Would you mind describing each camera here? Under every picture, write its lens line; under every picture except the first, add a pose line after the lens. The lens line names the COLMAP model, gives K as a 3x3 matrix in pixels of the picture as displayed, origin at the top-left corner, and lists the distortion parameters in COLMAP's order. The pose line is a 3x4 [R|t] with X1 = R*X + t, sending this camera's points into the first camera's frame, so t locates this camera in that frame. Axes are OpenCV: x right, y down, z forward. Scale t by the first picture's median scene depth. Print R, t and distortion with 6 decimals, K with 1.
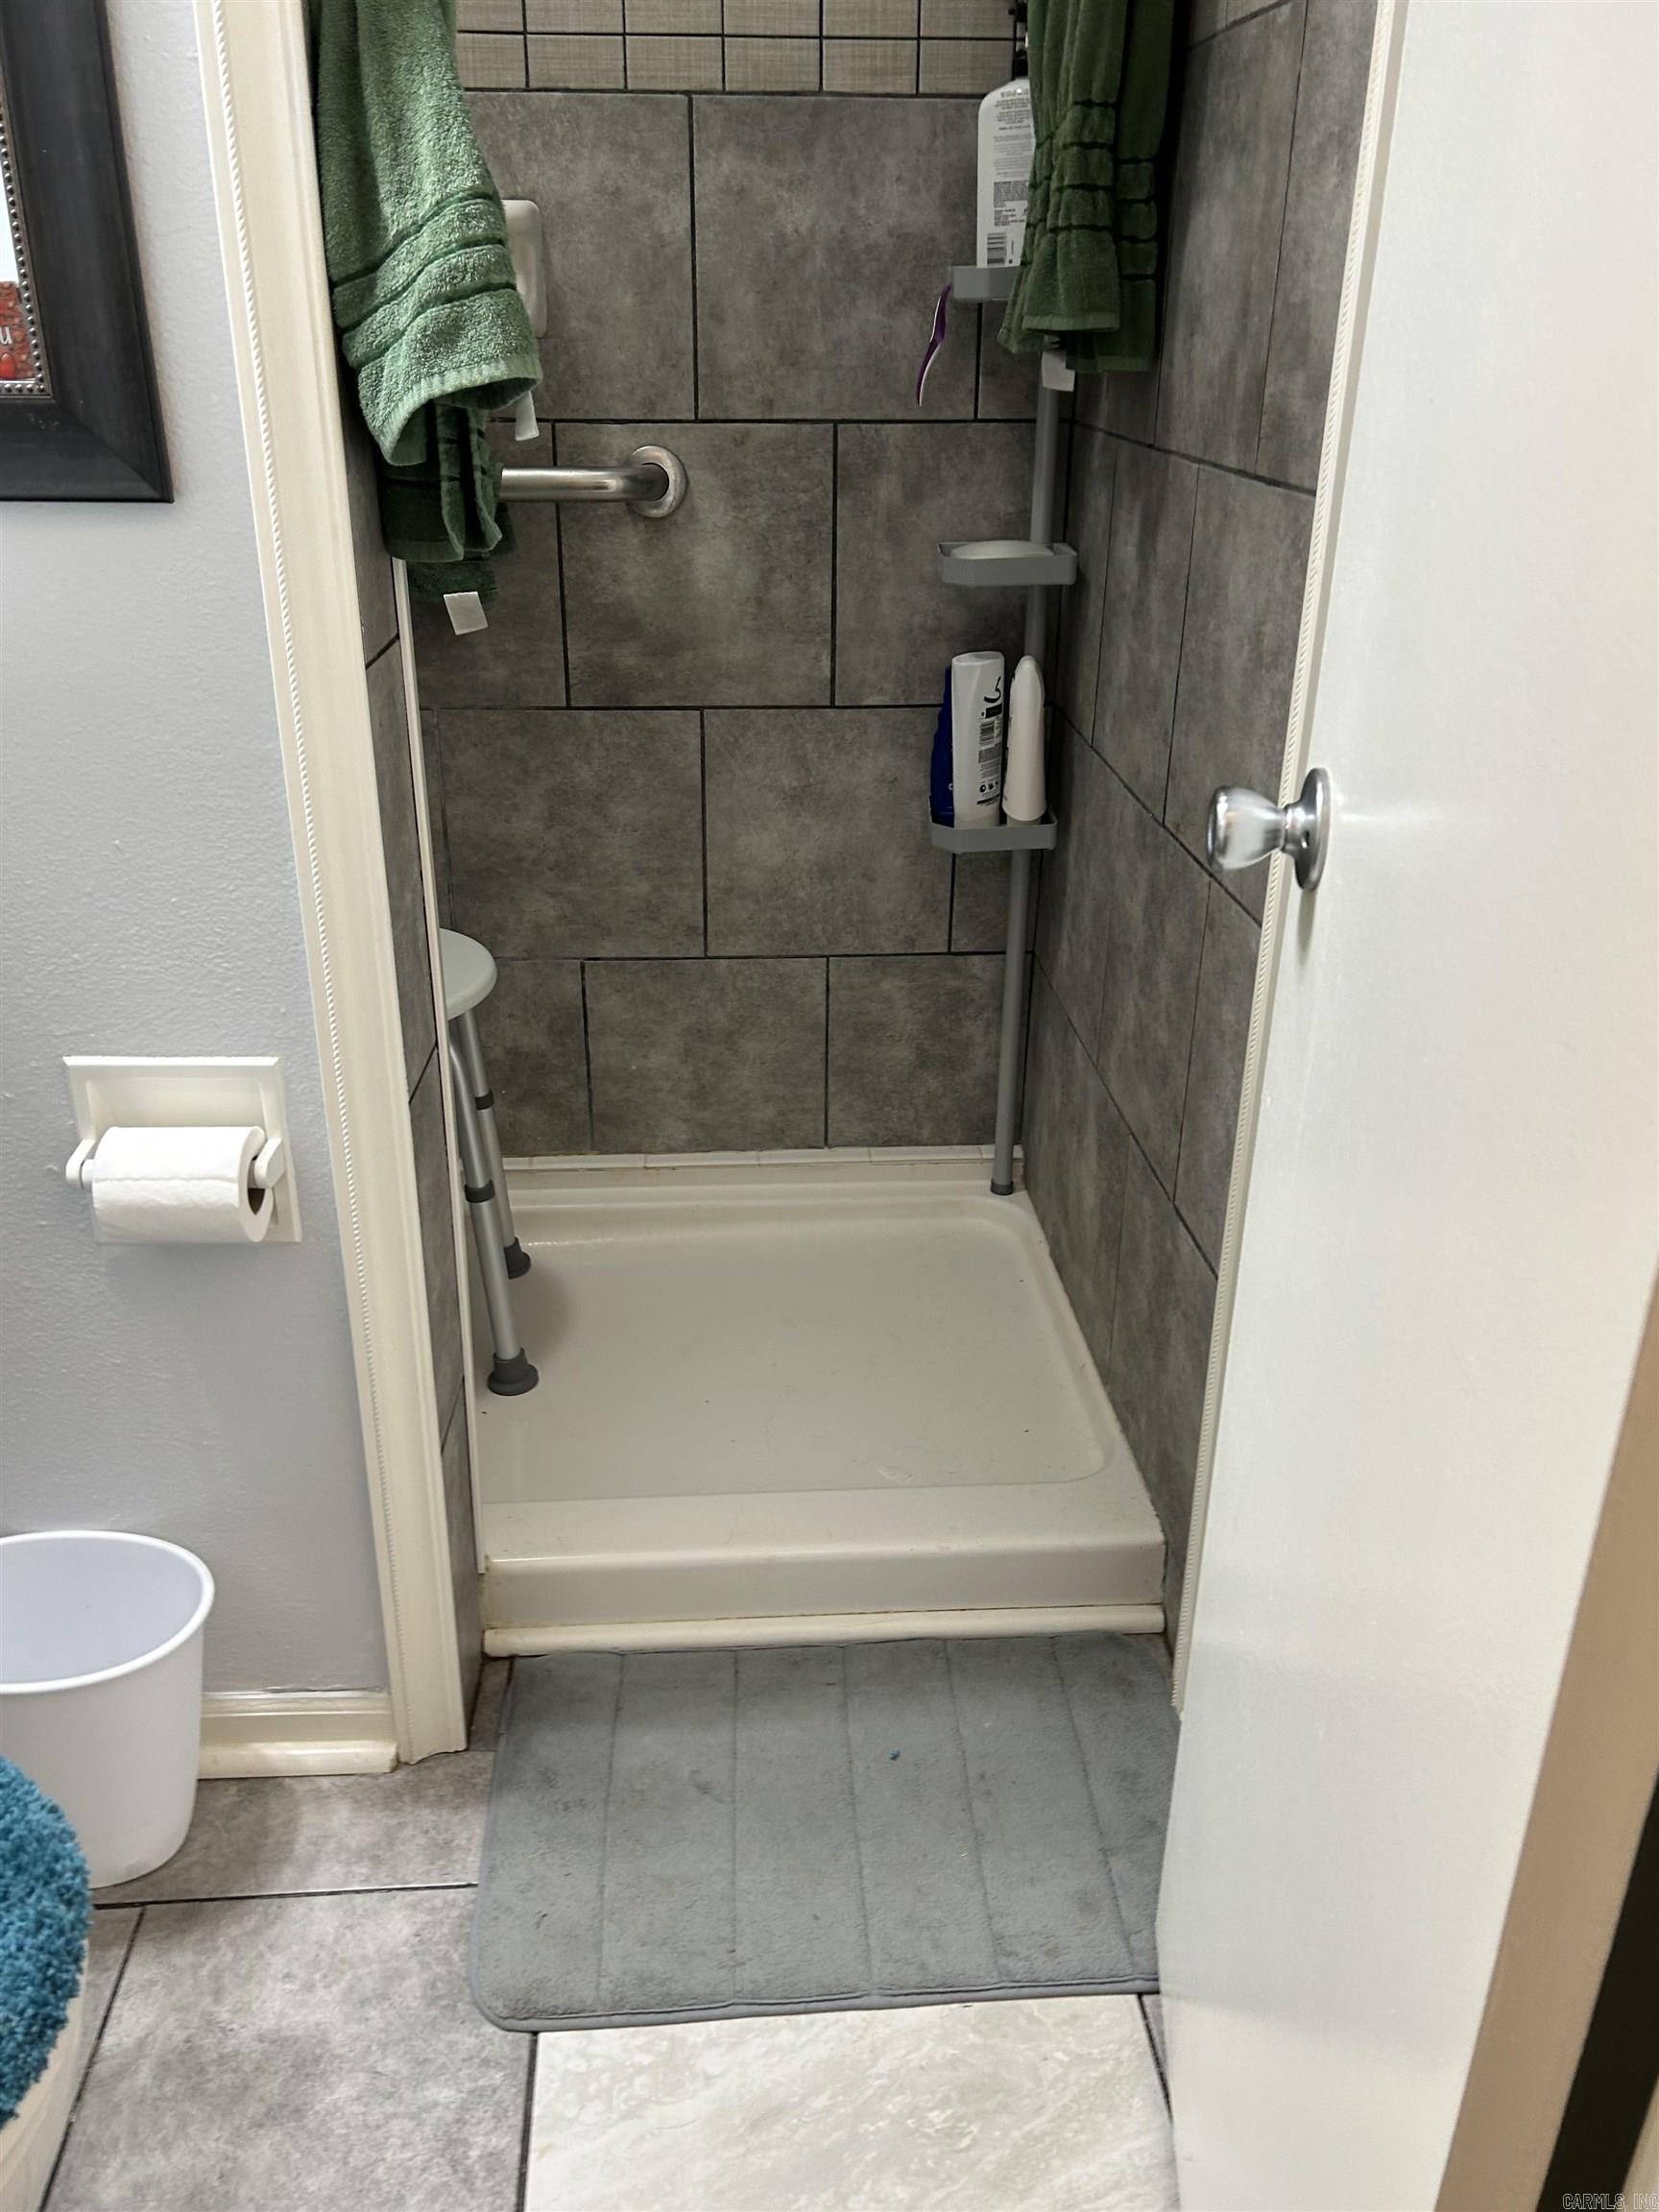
lens RADIAL K [[1736.0, 0, 807.3], [0, 1736.0, 1139.9], [0, 0, 1]] dist [0.069225, -0.083124]
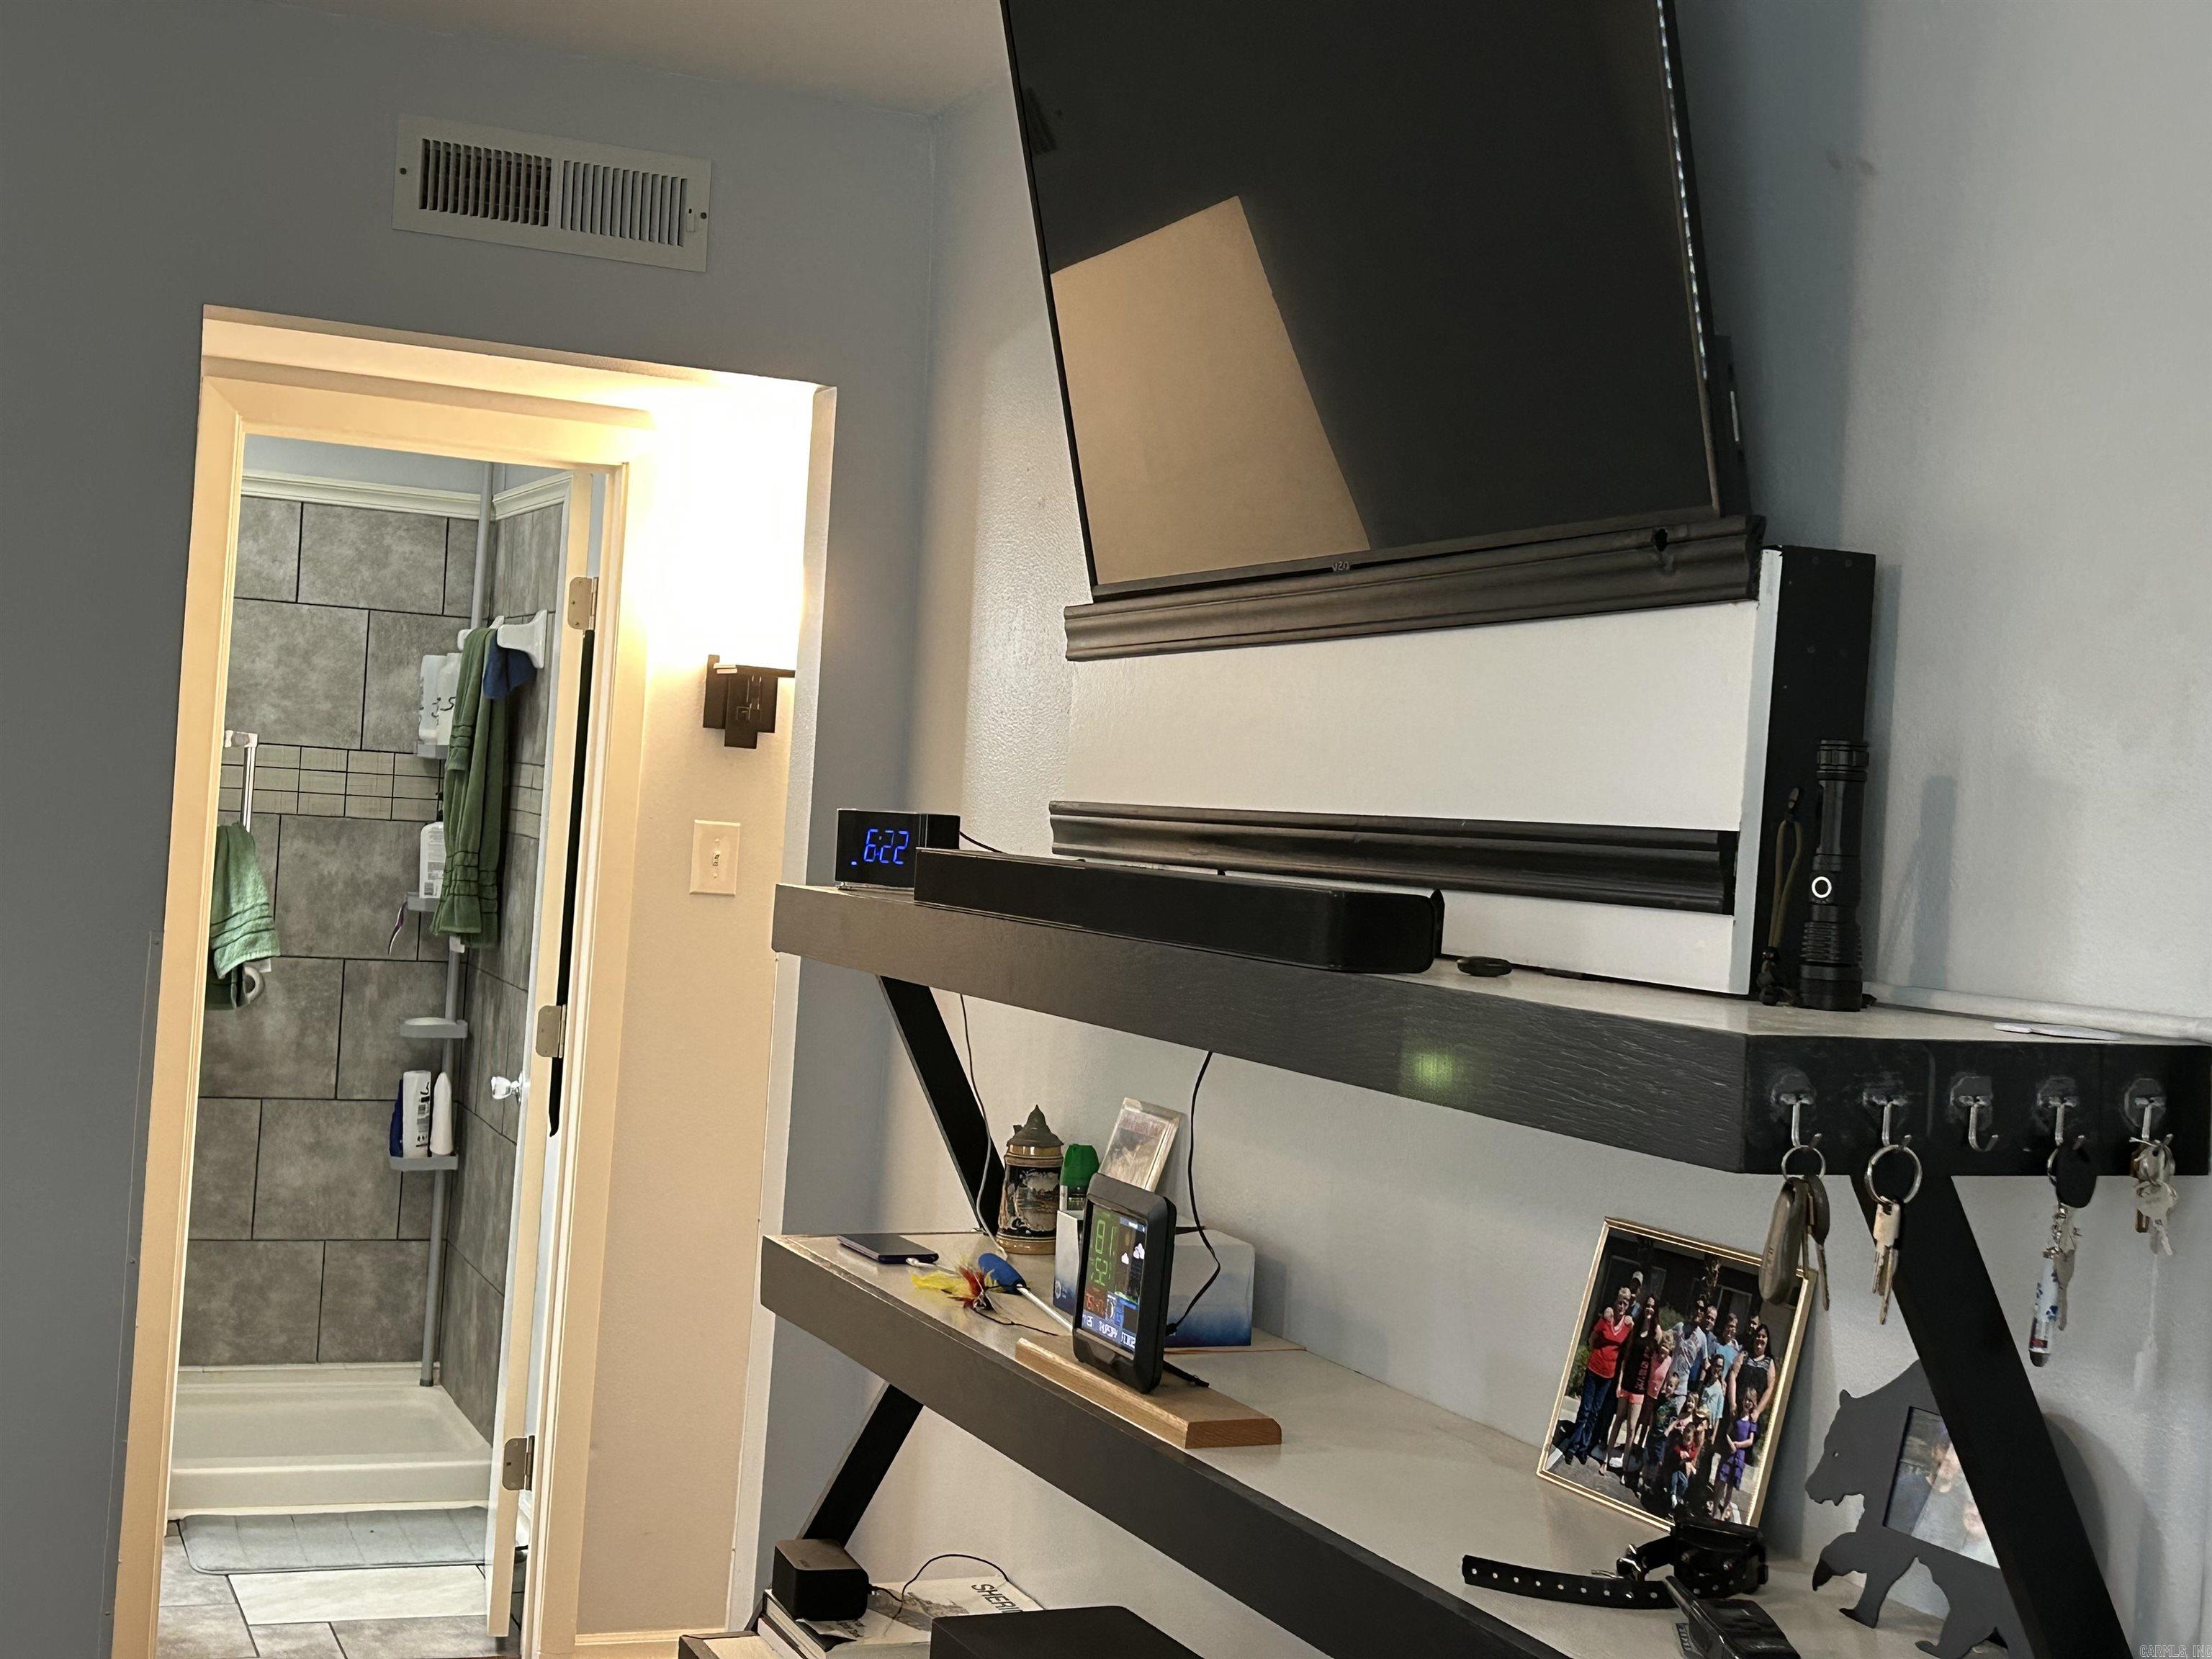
lens RADIAL K [[2925.8, 0, 1096.8], [0, 2925.8, 865.3], [0, 0, 1]] dist [0.108965, 0.000000]
pose [[0.947899, 0.051583, 0.314368, -0.219968], [0.076159, 0.921498, -0.380842, 0.787008], [-0.309335, 0.384942, 0.869558, -2.096625]]
